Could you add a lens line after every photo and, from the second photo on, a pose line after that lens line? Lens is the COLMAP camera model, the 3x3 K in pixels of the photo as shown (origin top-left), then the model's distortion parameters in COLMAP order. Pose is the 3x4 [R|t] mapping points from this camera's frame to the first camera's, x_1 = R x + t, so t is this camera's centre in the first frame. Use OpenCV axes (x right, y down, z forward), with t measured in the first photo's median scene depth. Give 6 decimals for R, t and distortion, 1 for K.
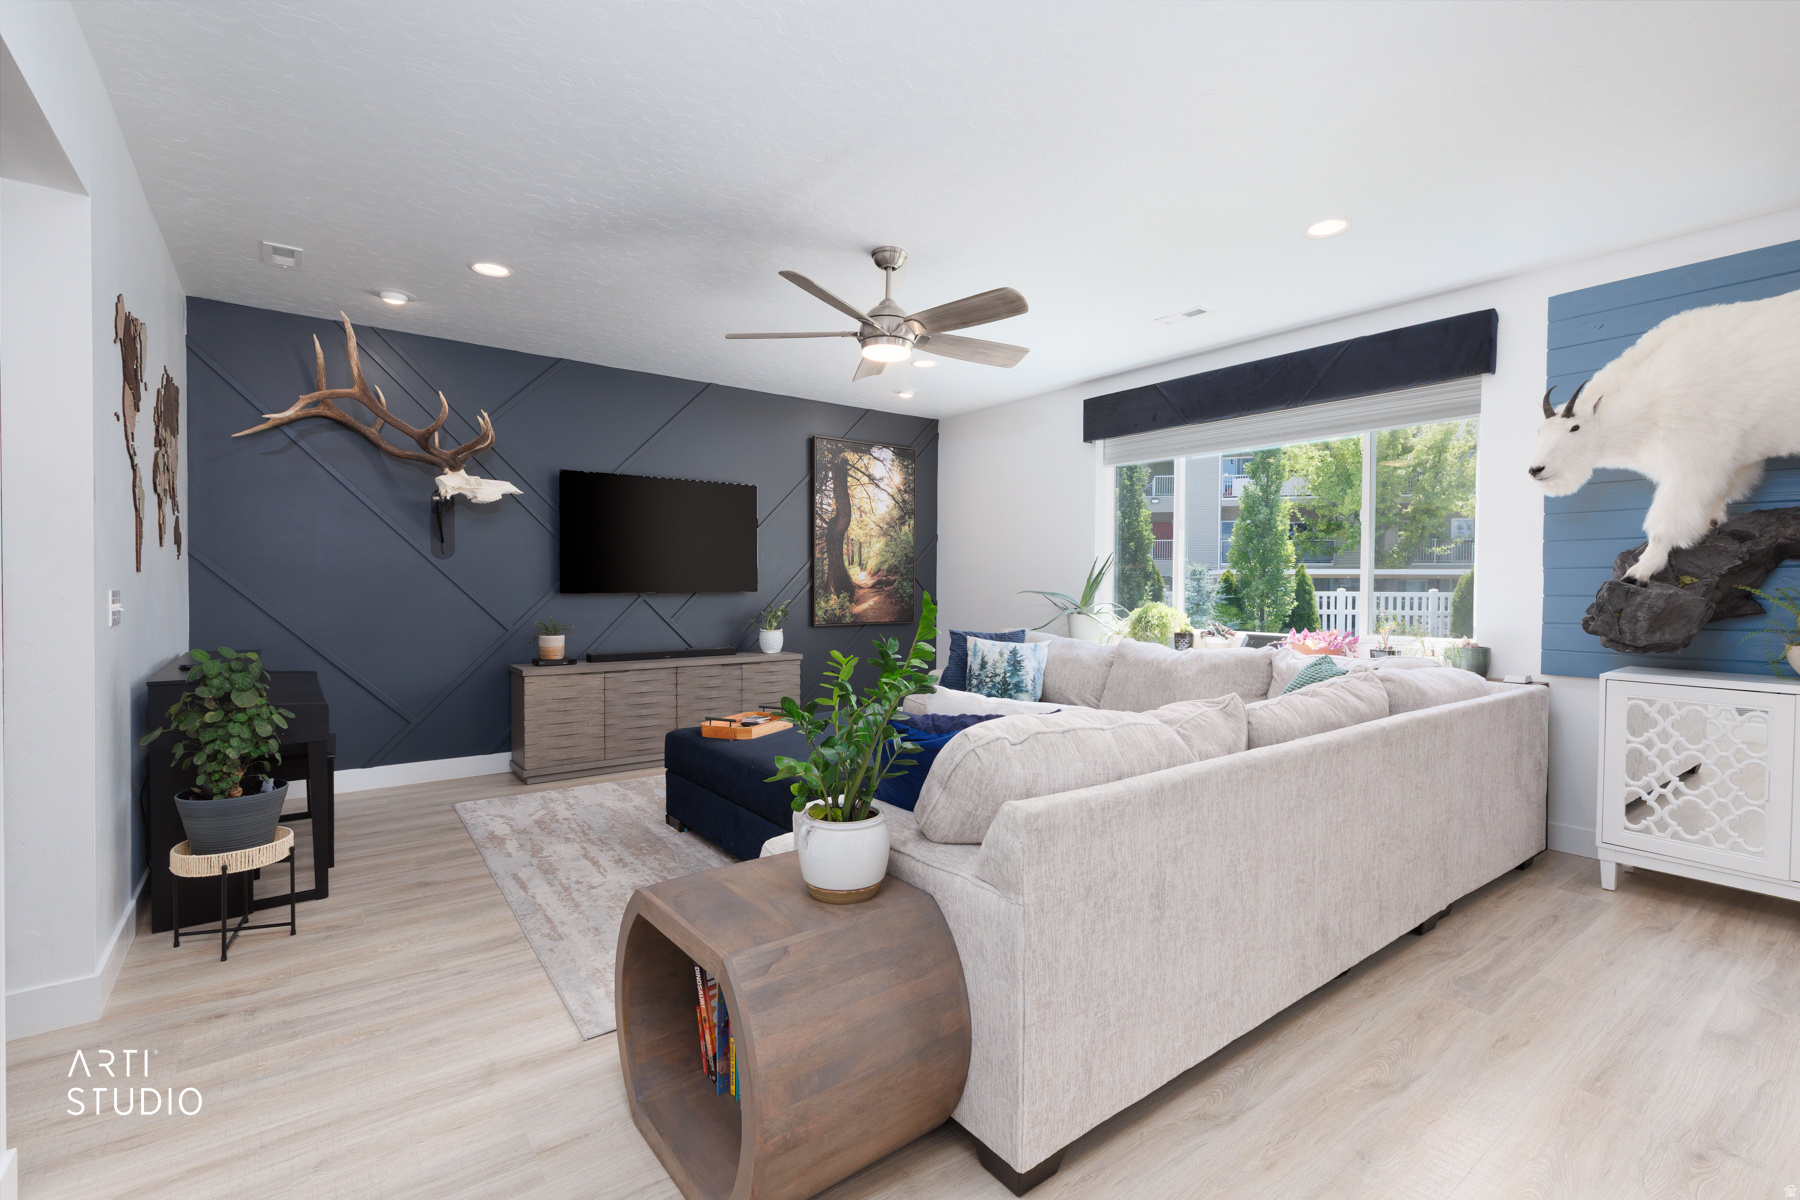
lens RADIAL K [[800.2, 0, 911.8], [0, 800.2, 594.5], [0, 0, 1]] dist [0.010481, -0.002392]
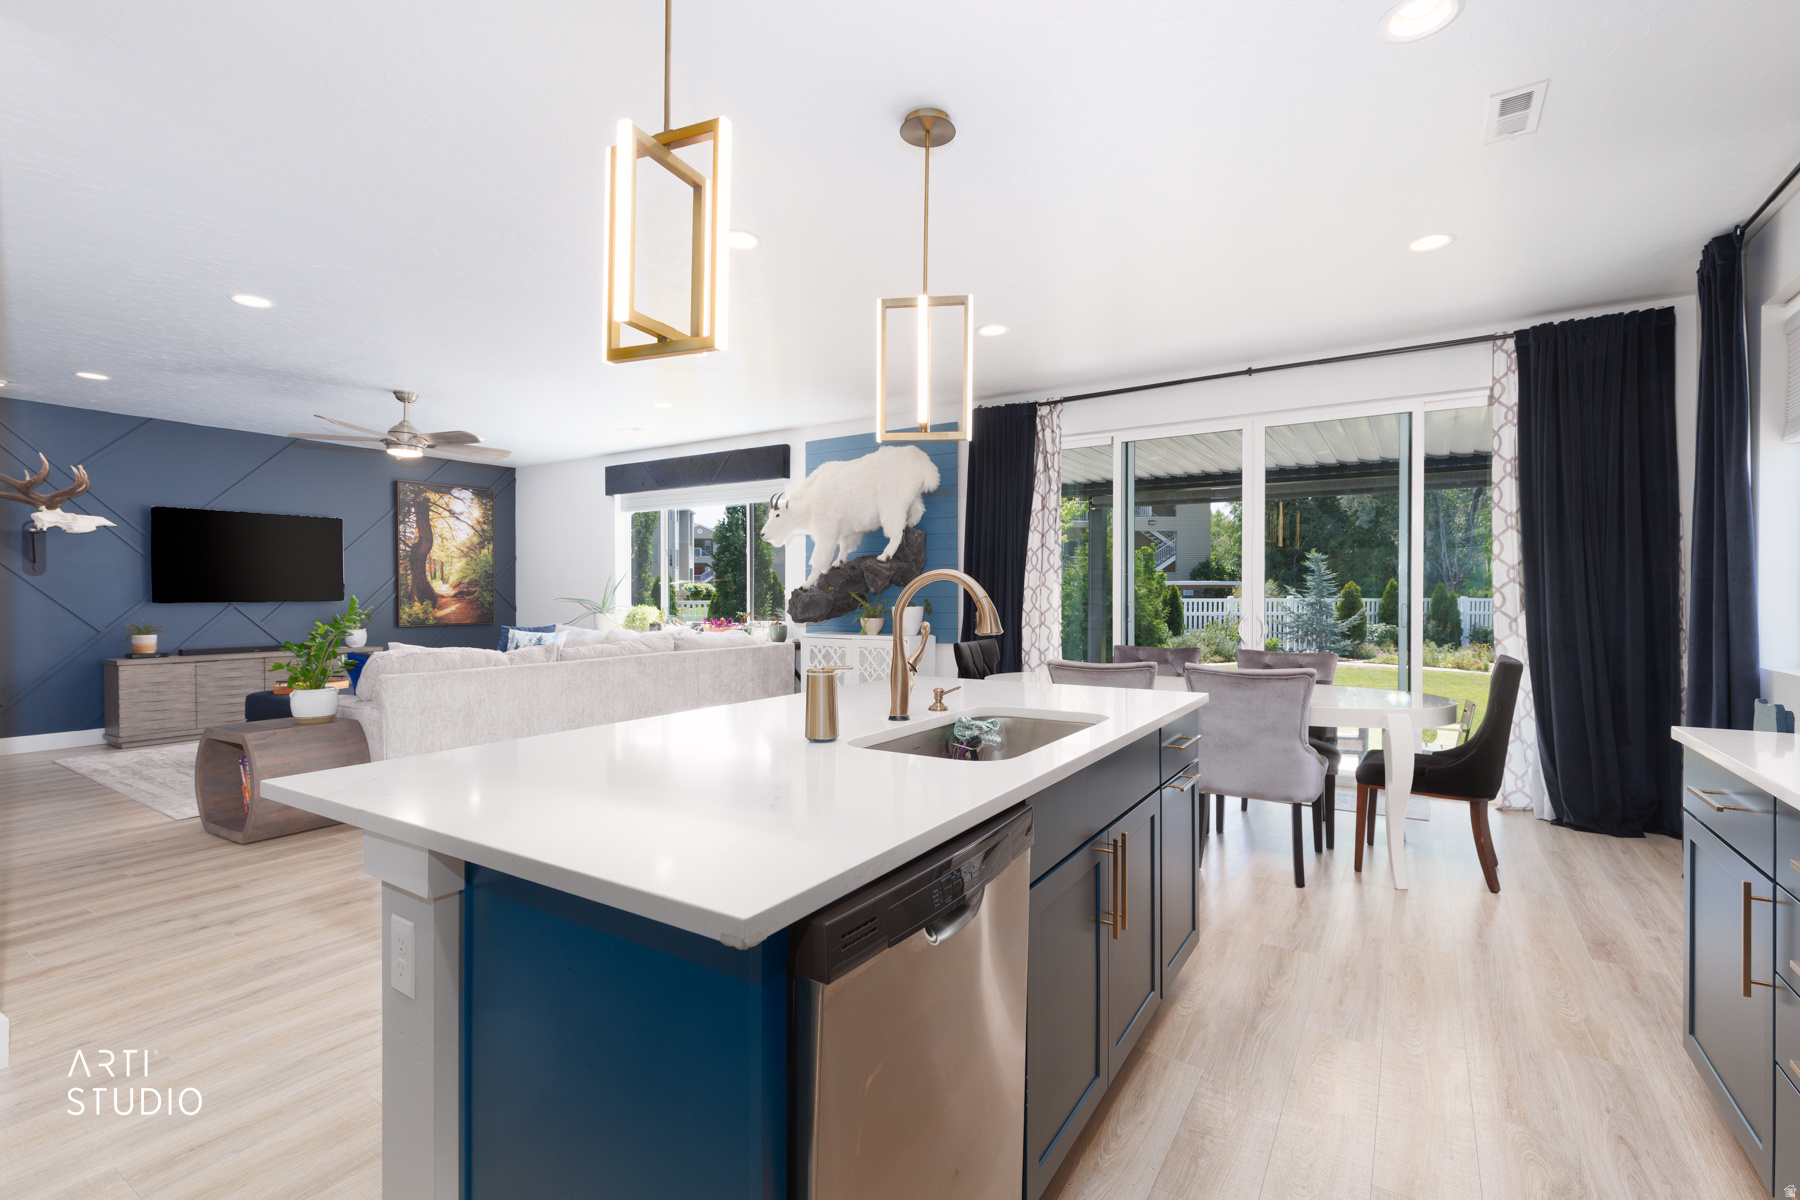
lens RADIAL K [[800.2, 0, 901.5], [0, 800.2, 601.3], [0, 0, 1]] dist [0.010481, -0.002392]
pose [[0.941099, -0.009511, 0.337997, 0.219788], [0.011212, 0.999932, -0.003082, 0.012352], [-0.337945, 0.006690, 0.941142, -0.535968]]
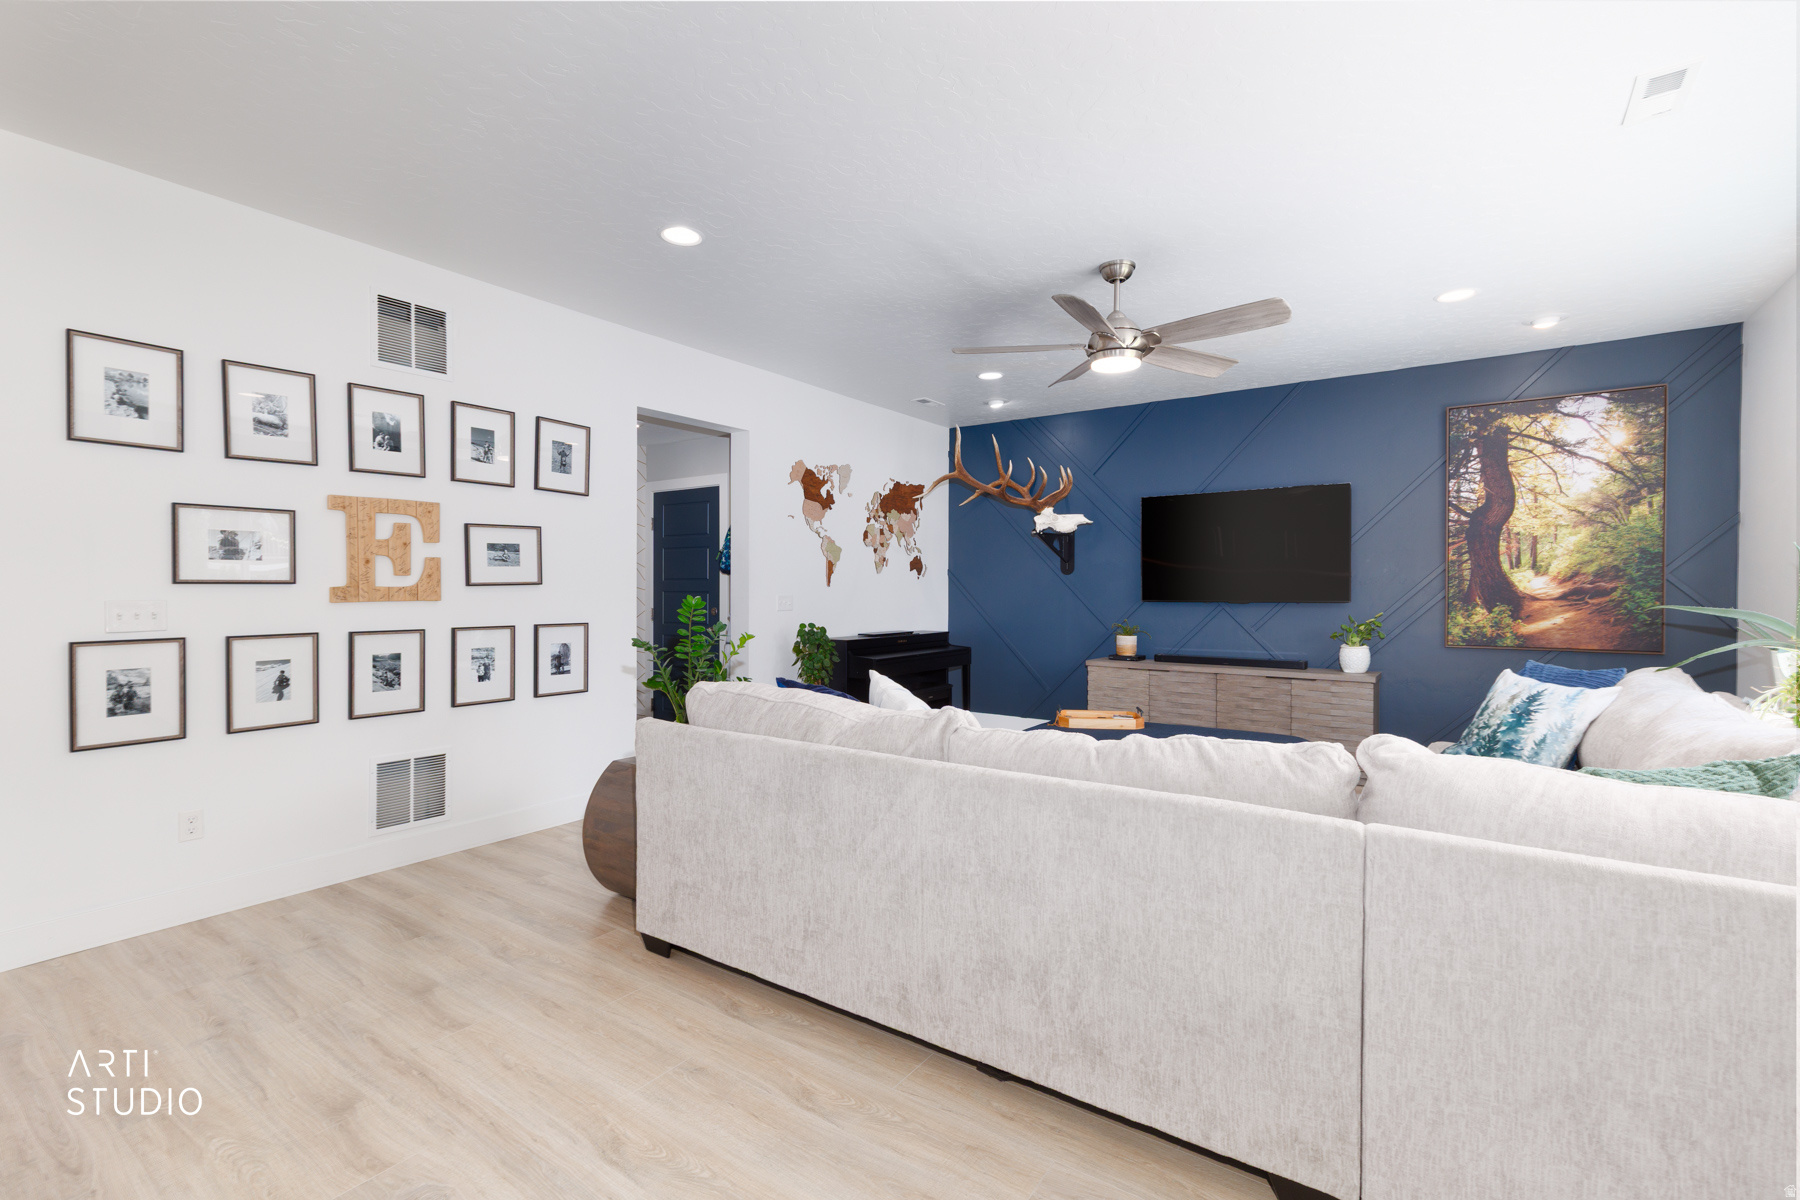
lens RADIAL K [[800.2, 0, 902.3], [0, 800.2, 600.0], [0, 0, 1]] dist [0.010481, -0.002392]
pose [[0.305697, 0.008073, -0.952095, 0.508105], [-0.015548, 0.999873, 0.003486, -0.001574], [0.952002, 0.013738, 0.305784, 0.261405]]
